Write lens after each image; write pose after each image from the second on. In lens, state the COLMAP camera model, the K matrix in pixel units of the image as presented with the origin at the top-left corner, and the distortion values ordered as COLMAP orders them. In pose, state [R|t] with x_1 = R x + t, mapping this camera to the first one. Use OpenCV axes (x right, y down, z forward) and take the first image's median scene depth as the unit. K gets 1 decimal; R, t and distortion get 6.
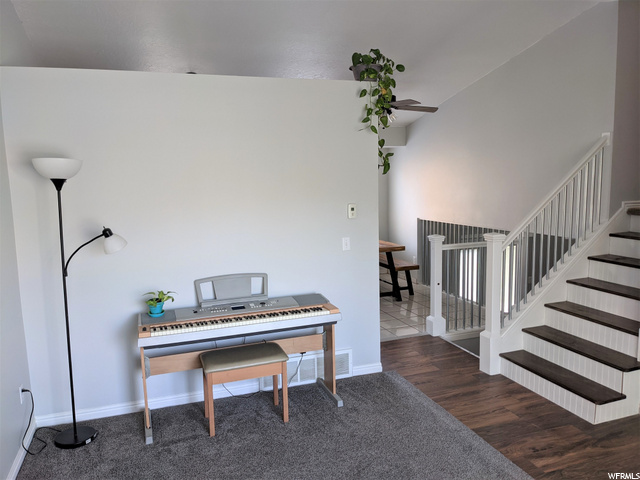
lens RADIAL K [[505.6, 0, 320.5], [0, 505.6, 240.4], [0, 0, 1]] dist [0.003679, -0.000116]
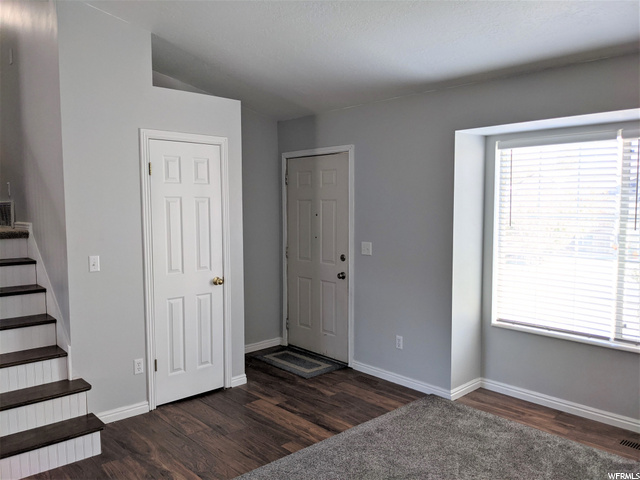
lens RADIAL K [[505.6, 0, 320.3], [0, 505.6, 240.3], [0, 0, 1]] dist [0.003679, -0.000116]
pose [[-0.388387, -0.050058, 0.920136, -0.459225], [0.122707, 0.986822, 0.105480, -0.076946], [-0.913290, 0.153874, -0.377126, 0.903000]]
